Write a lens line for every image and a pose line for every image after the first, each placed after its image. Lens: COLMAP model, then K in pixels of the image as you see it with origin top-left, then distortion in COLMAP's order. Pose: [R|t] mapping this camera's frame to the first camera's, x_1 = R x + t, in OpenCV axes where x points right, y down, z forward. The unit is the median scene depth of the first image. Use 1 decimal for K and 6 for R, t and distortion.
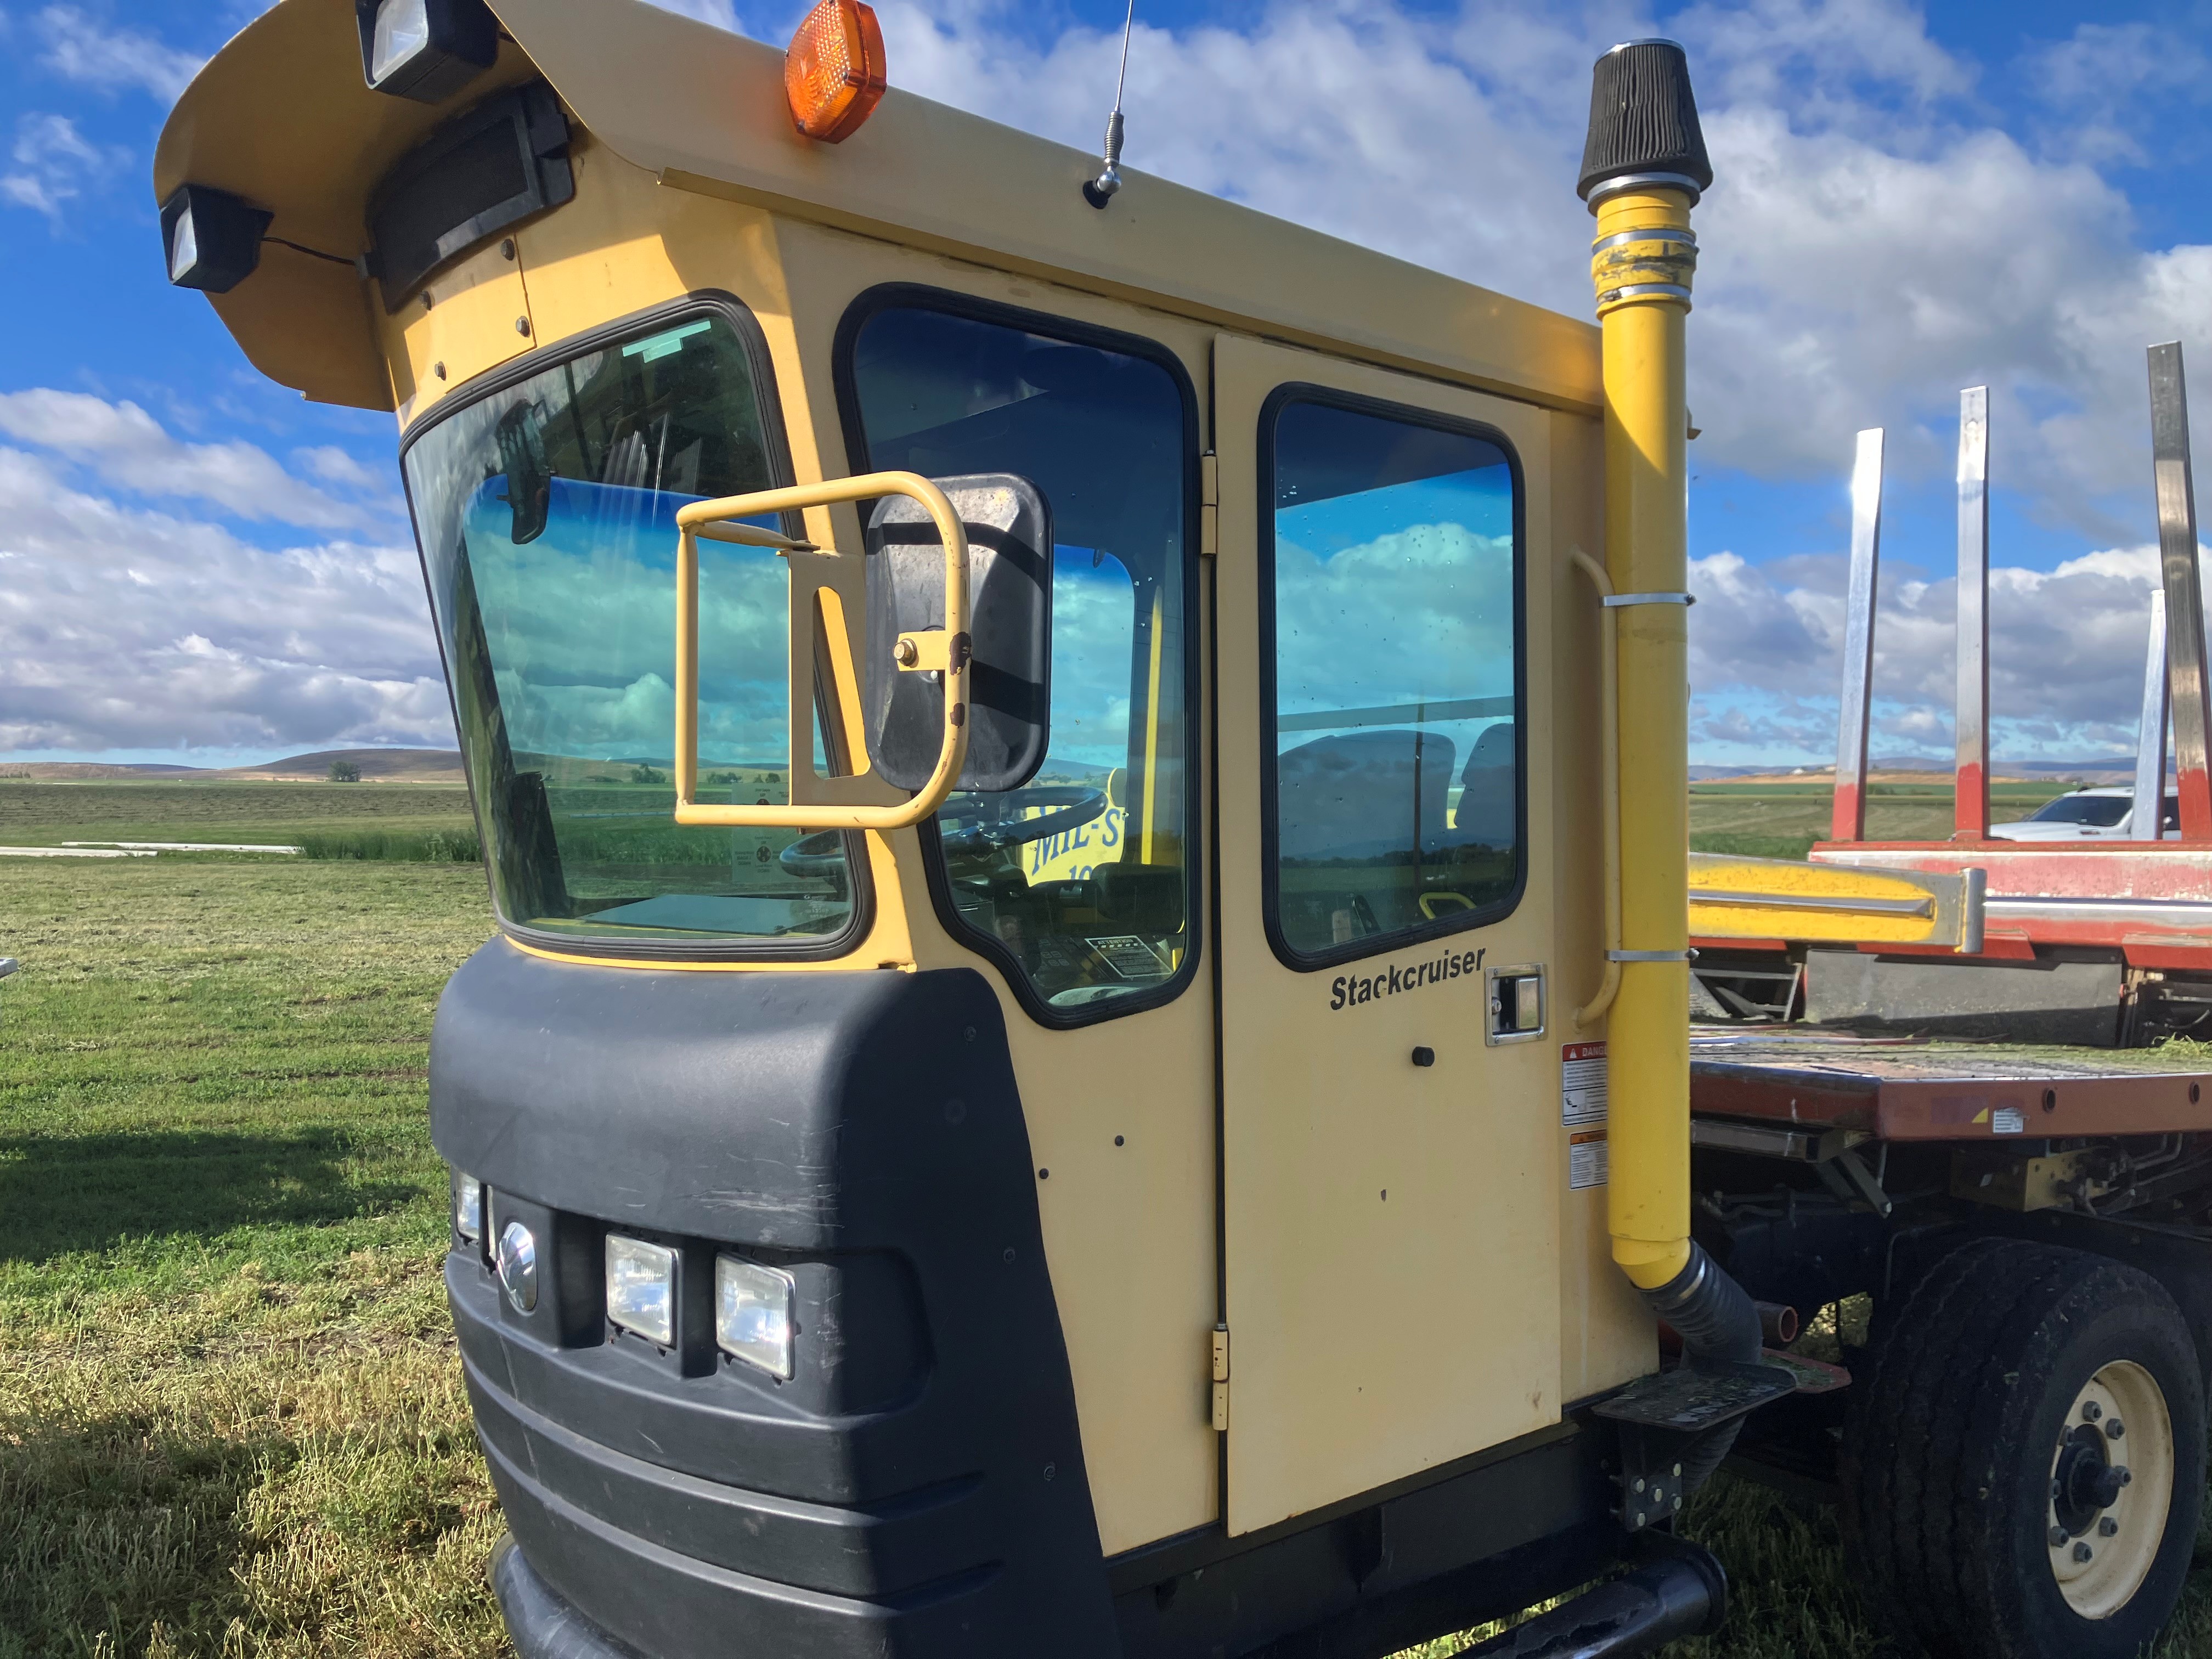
lens RADIAL K [[1783.7, 0, 1104.5], [0, 1783.7, 835.7], [0, 0, 1]] dist [0.030943, -0.037500]
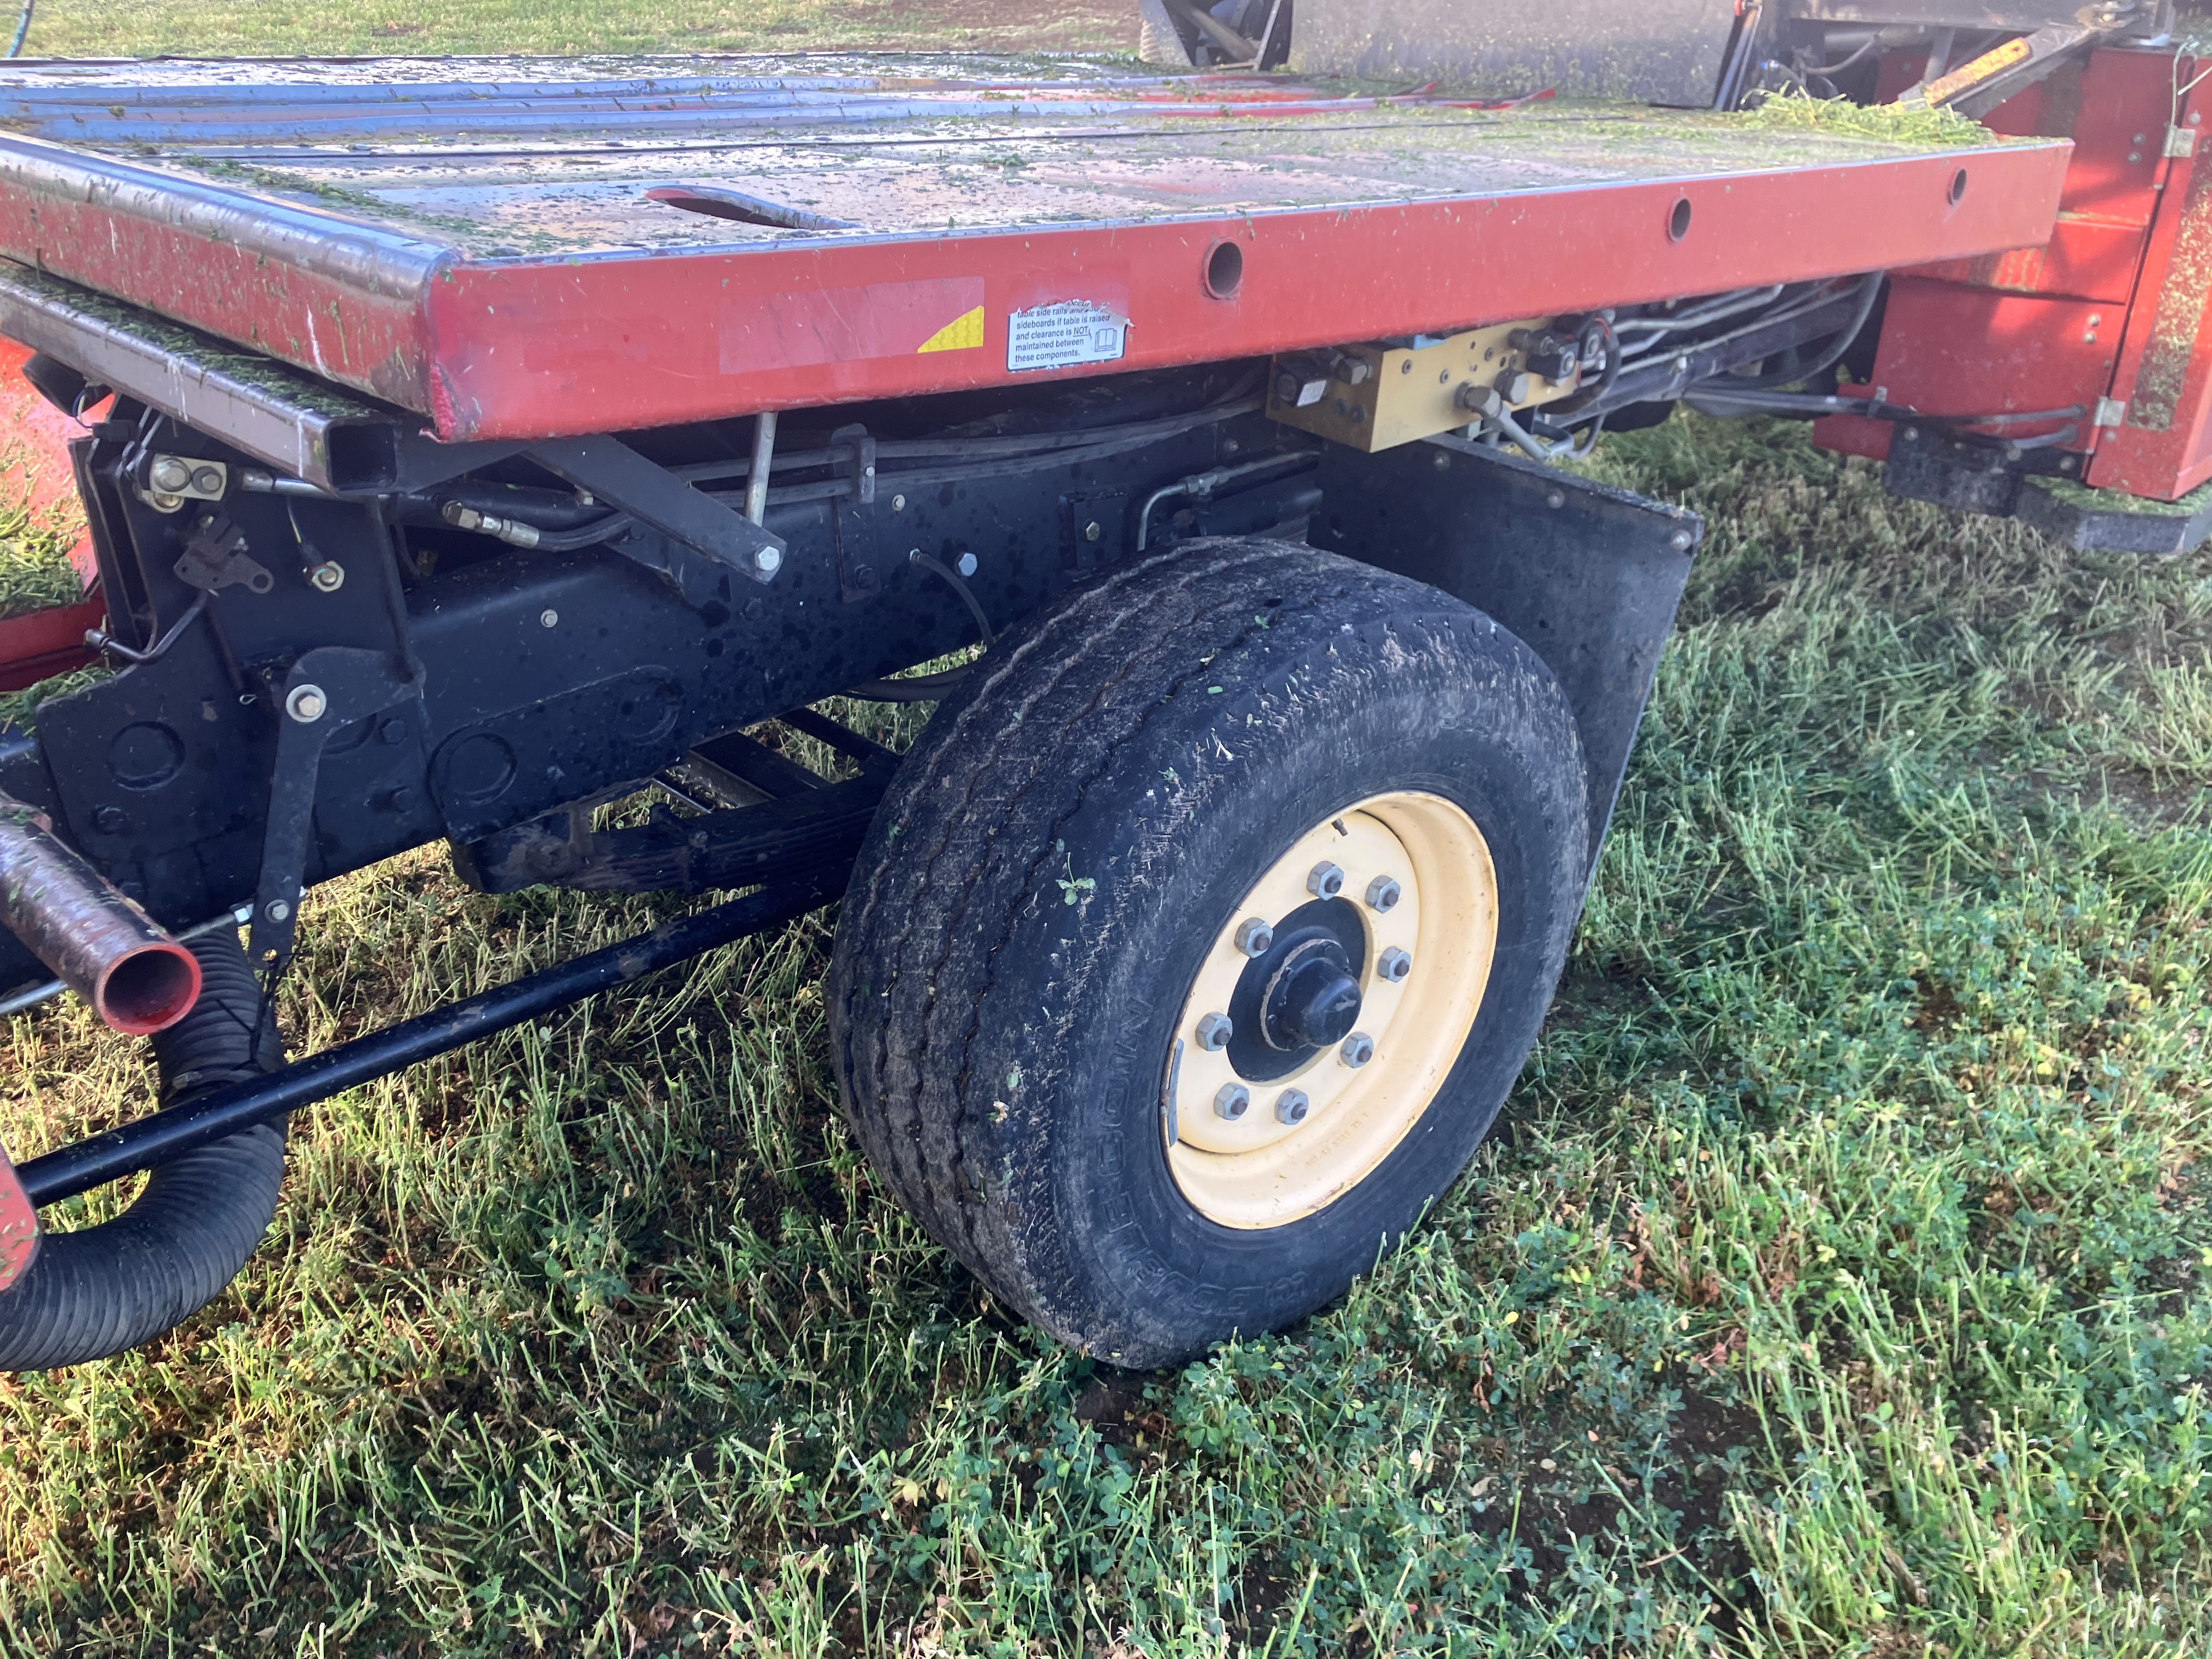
lens RADIAL K [[1783.7, 0, 1113.7], [0, 1783.7, 830.0], [0, 0, 1]] dist [0.030943, -0.037500]
pose [[0.995808, -0.047890, 0.077924, 0.626586], [0.004730, 0.877793, 0.479017, 0.085003], [-0.091341, -0.476641, 0.874340, 0.784475]]
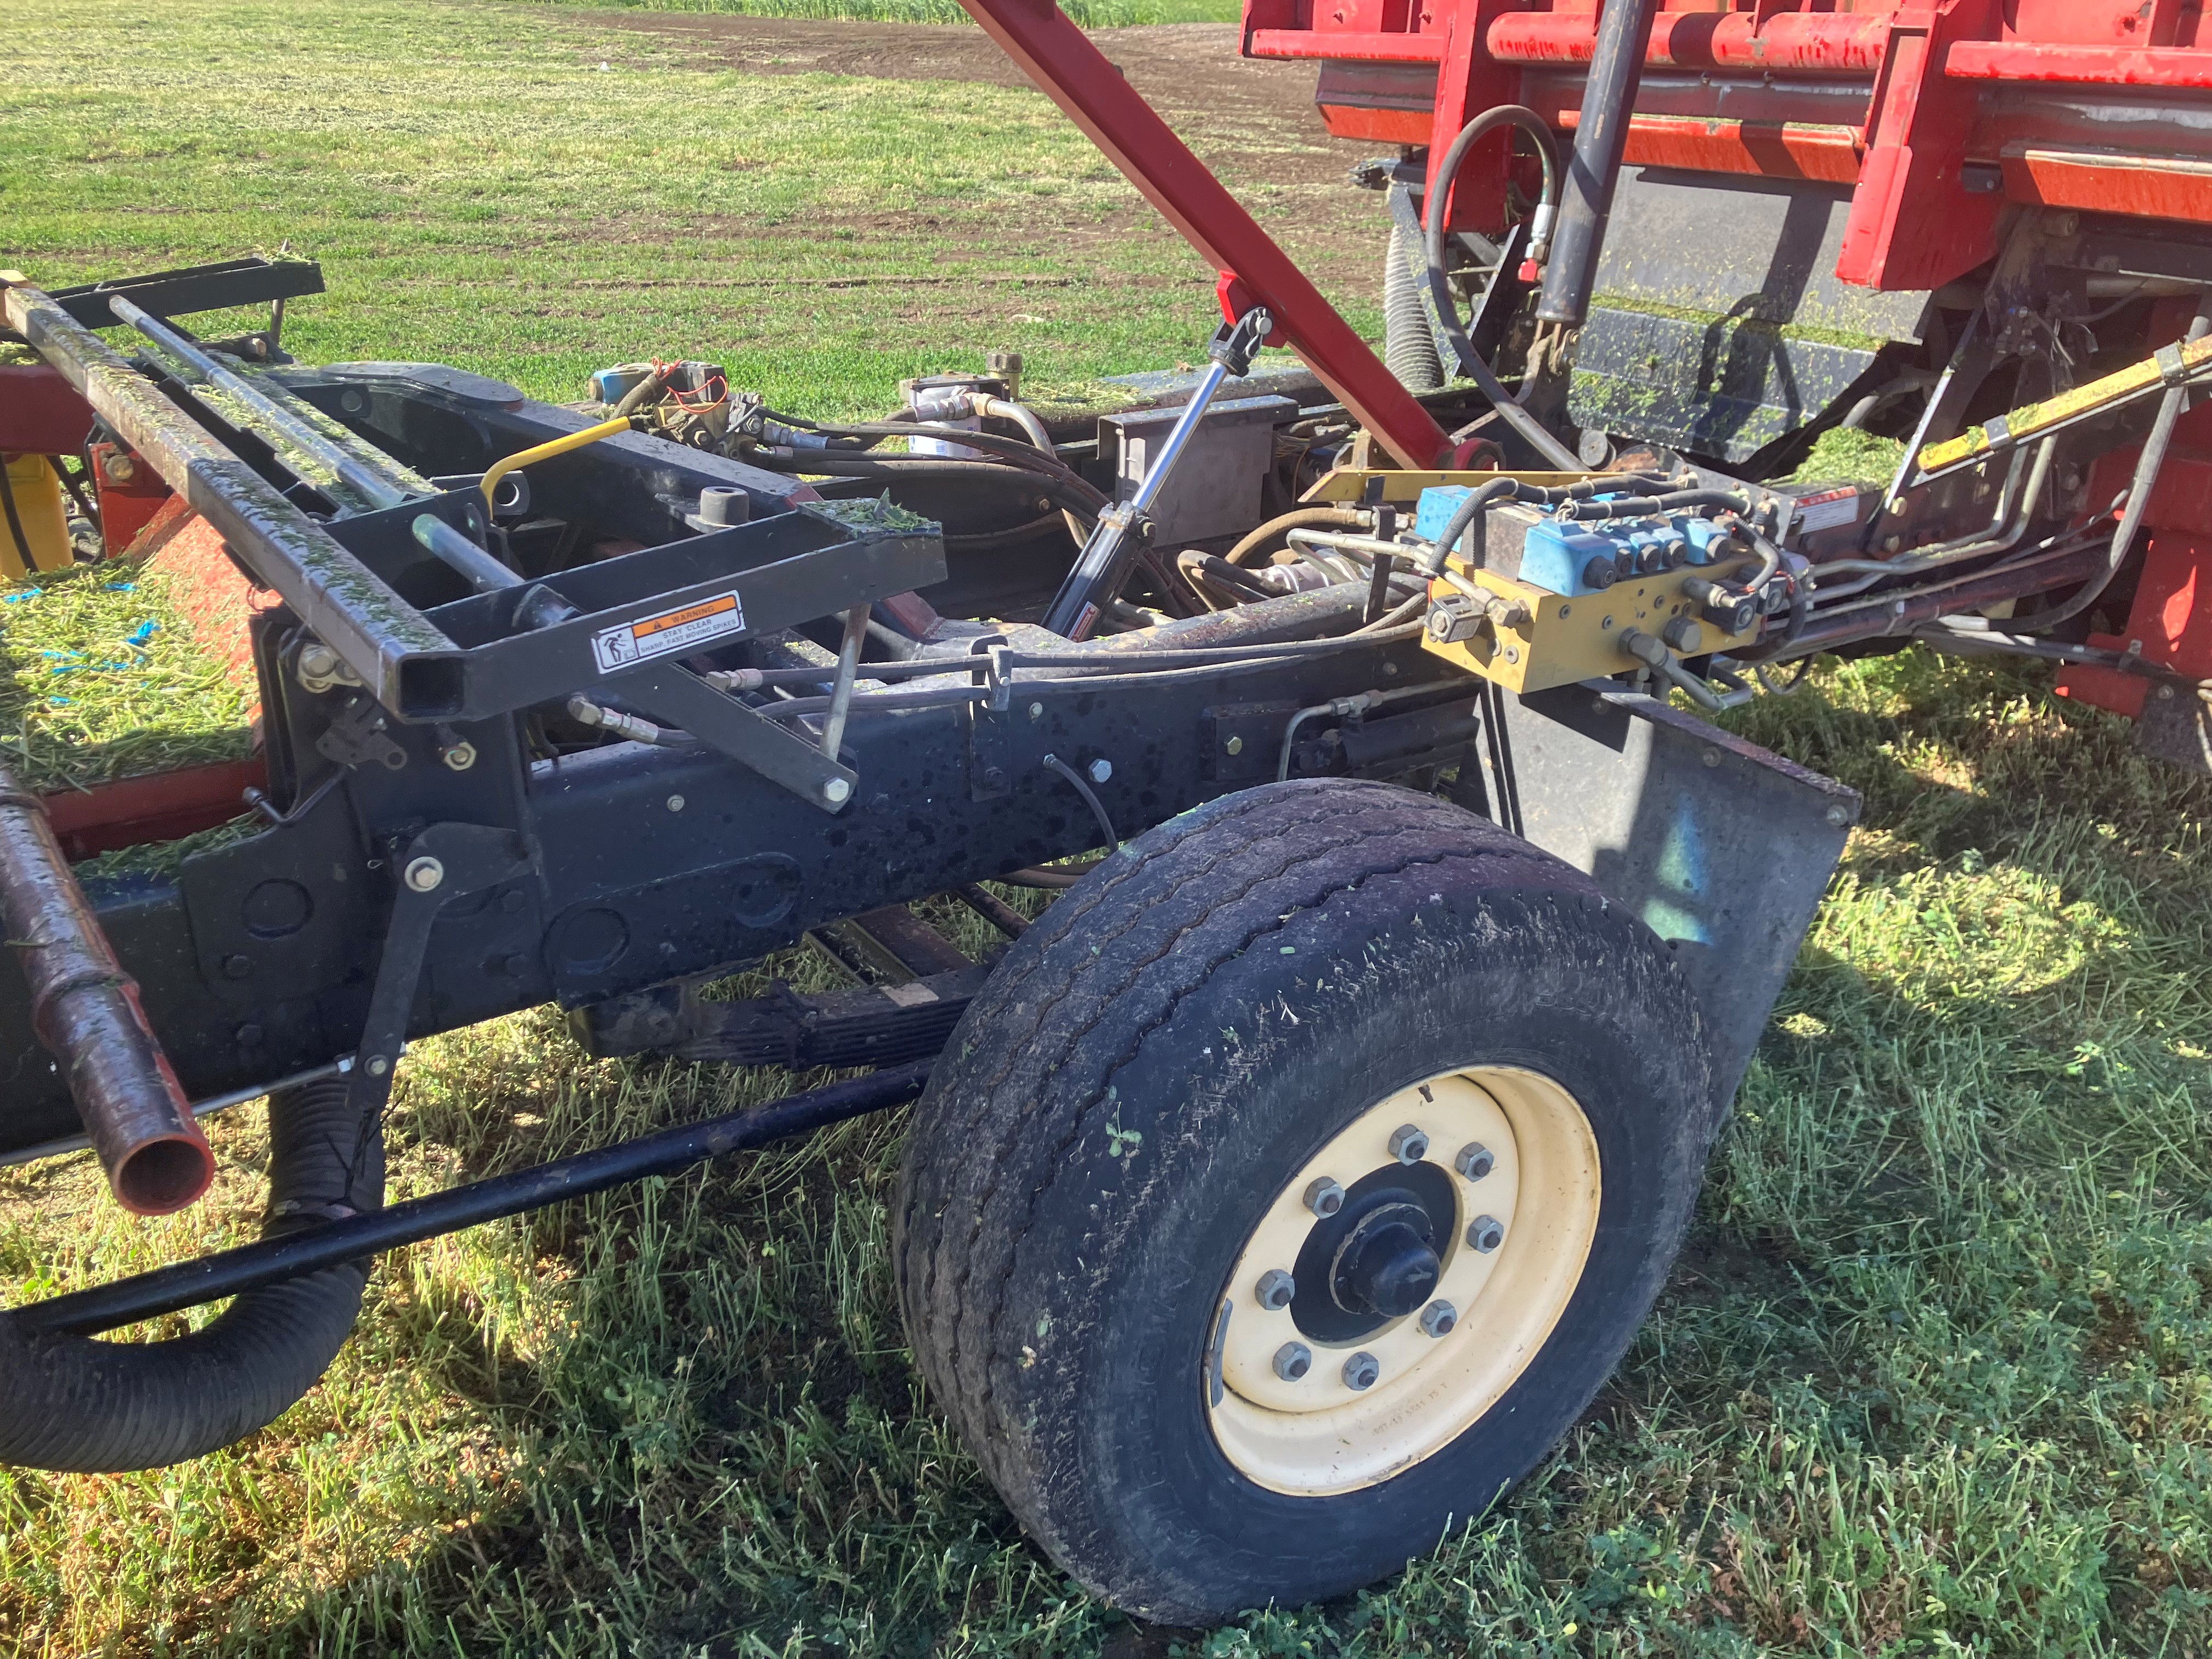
lens RADIAL K [[1783.7, 0, 1093.2], [0, 1783.7, 870.8], [0, 0, 1]] dist [0.030943, -0.037500]
pose [[0.996512, 0.052410, -0.064932, 0.684798], [-0.018984, 0.900131, 0.435205, 0.051771], [0.081256, -0.432454, 0.897987, 0.808209]]
